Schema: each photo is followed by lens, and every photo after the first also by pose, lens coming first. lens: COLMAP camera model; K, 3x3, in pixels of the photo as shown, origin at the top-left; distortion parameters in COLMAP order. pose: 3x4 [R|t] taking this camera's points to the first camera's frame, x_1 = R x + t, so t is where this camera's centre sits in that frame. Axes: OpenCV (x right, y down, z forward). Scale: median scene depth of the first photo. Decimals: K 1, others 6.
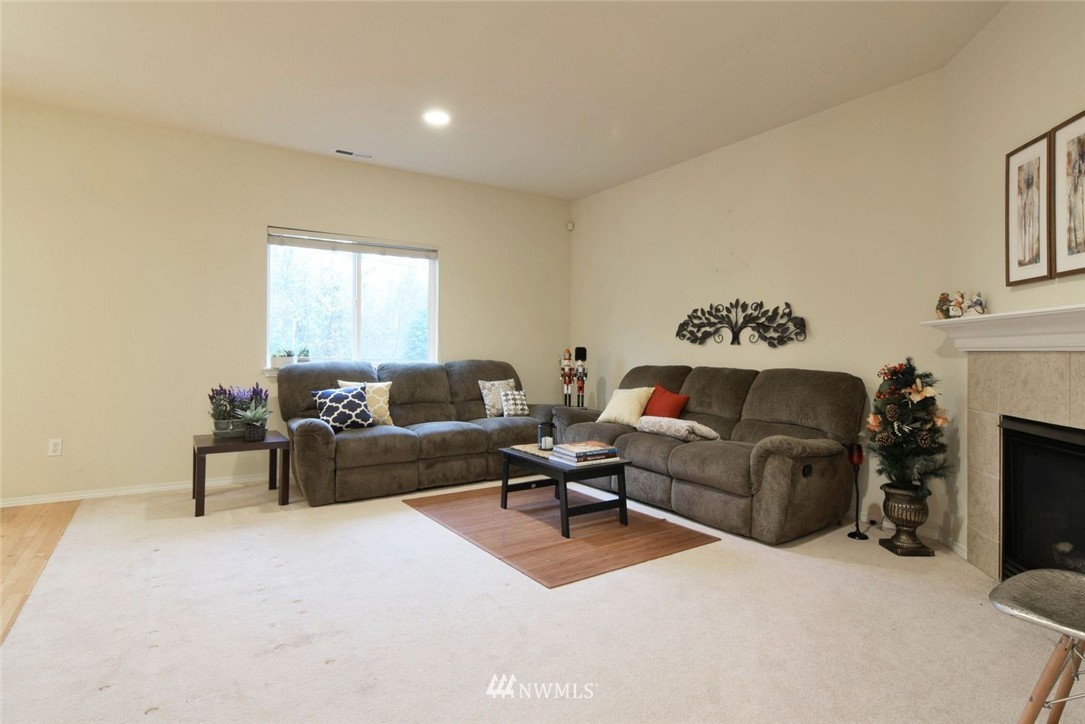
lens RADIAL K [[535.1, 0, 542.1], [0, 535.1, 350.7], [0, 0, 1]] dist [-0.001523, -0.000860]
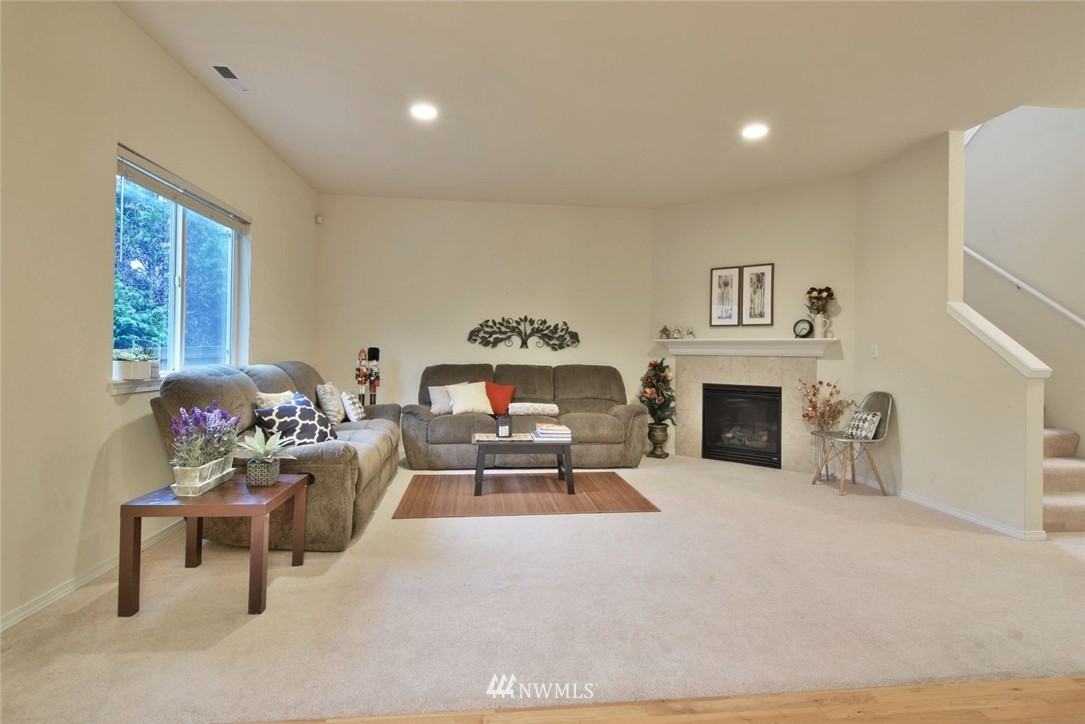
lens RADIAL K [[480.4, 0, 539.0], [0, 480.4, 365.8], [0, 0, 1]] dist [-0.002259, -0.000226]
pose [[0.501267, -0.019856, 0.865065, -0.727281], [-0.011487, 0.999496, 0.029597, -0.003081], [-0.865216, -0.024773, 0.500786, 0.343602]]
